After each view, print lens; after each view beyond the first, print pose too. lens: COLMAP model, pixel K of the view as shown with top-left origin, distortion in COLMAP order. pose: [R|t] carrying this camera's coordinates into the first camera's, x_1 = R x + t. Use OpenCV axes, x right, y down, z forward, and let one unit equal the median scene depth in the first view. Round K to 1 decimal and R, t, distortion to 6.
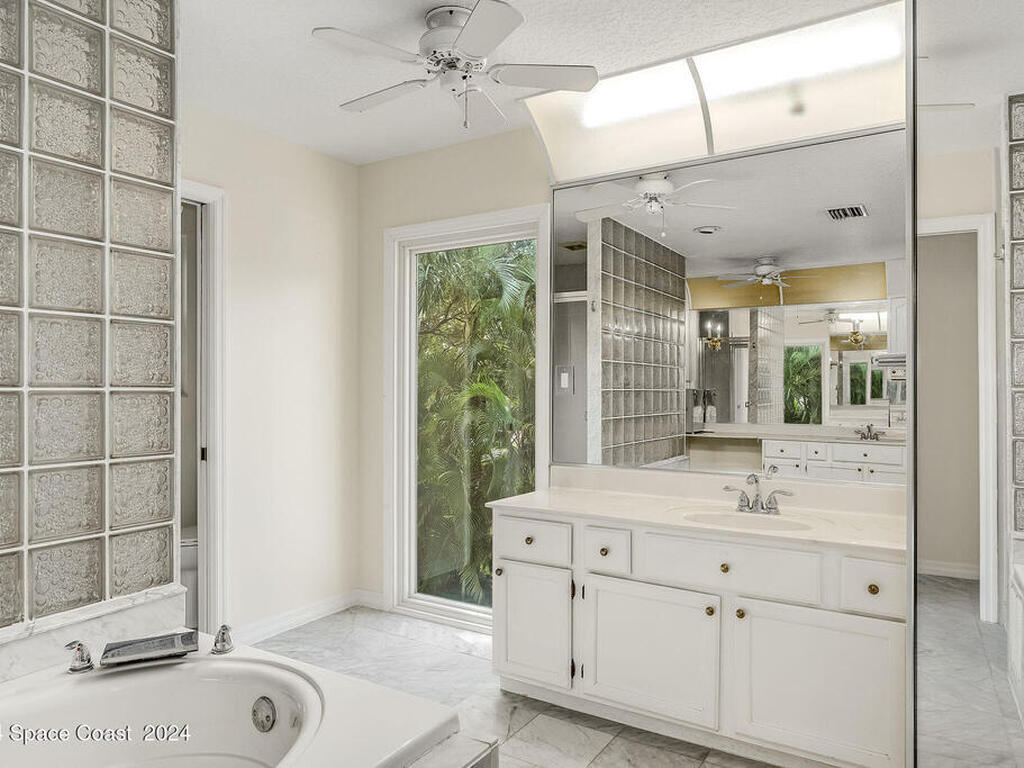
lens RADIAL K [[685.3, 0, 512.0], [0, 685.3, 384.0], [0, 0, 1]] dist [-0.001991, -0.001975]
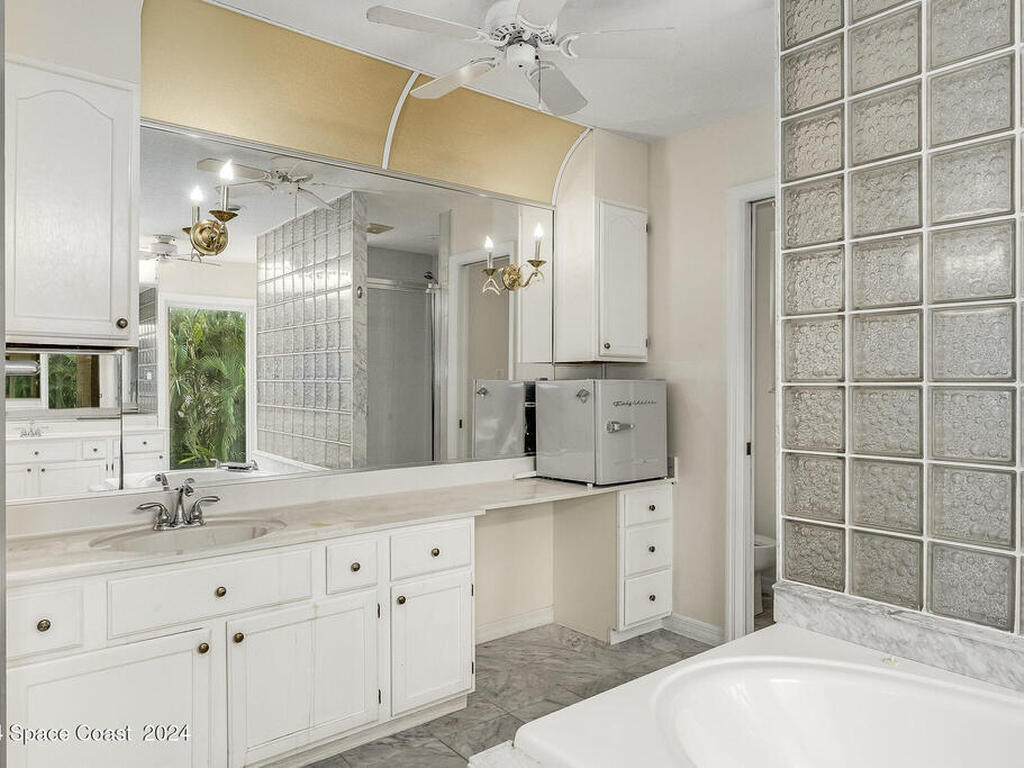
lens RADIAL K [[685.3, 0, 512.0], [0, 685.3, 384.0], [0, 0, 1]] dist [-0.001991, -0.001975]
pose [[-0.327306, 0.004296, -0.944909, 0.109607], [0.007661, 0.999969, 0.001893, 0.000094], [0.944887, -0.006619, -0.327329, 0.176474]]
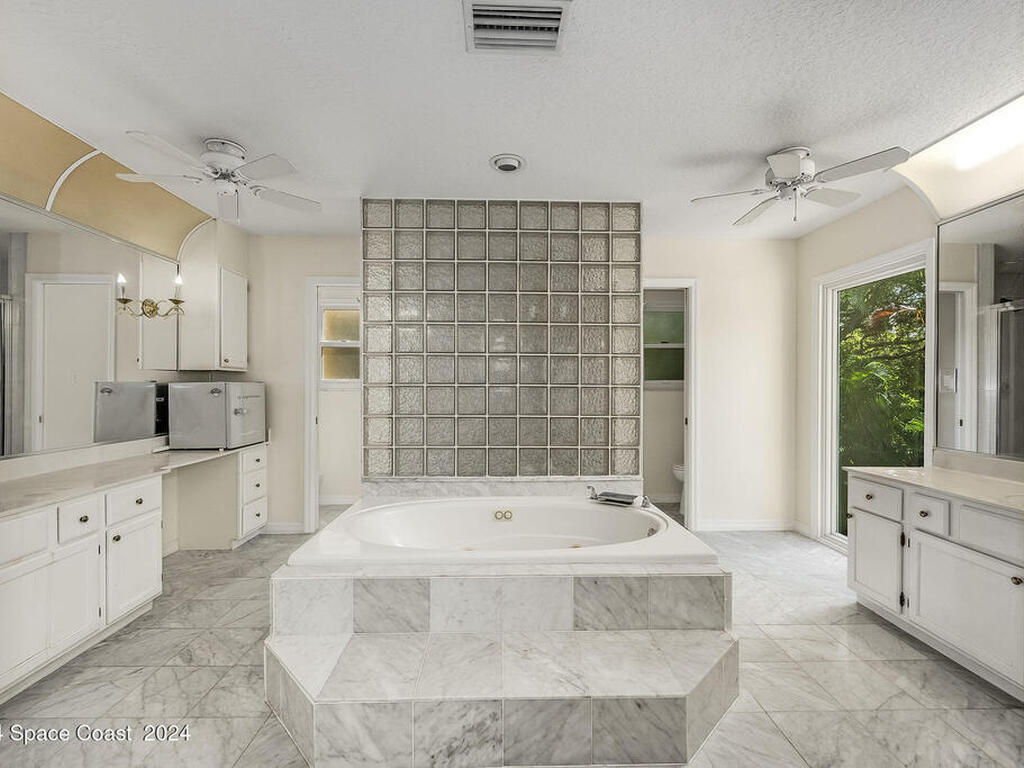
lens RADIAL K [[455.0, 0, 508.7], [0, 455.0, 382.8], [0, 0, 1]] dist [0.001860, 0.000160]
pose [[0.550166, -0.002776, -0.835051, 0.403922], [-0.000043, 0.999994, -0.003352, 0.001608], [0.835055, 0.001880, 0.550163, -0.116611]]
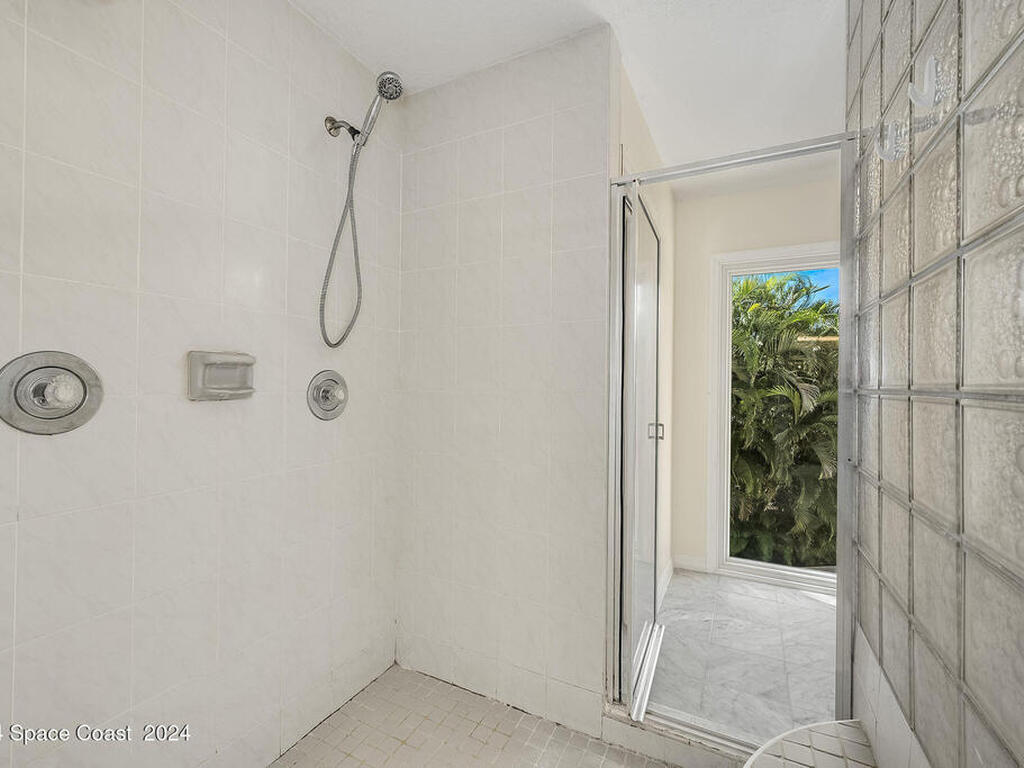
lens RADIAL K [[455.0, 0, 508.7], [0, 455.0, 382.8], [0, 0, 1]] dist [0.001860, 0.000160]
pose [[0.996173, 0.009156, 0.086919, -0.893284], [-0.009697, 0.999936, 0.005805, -0.003216], [-0.086860, -0.006625, 0.996199, 0.353299]]
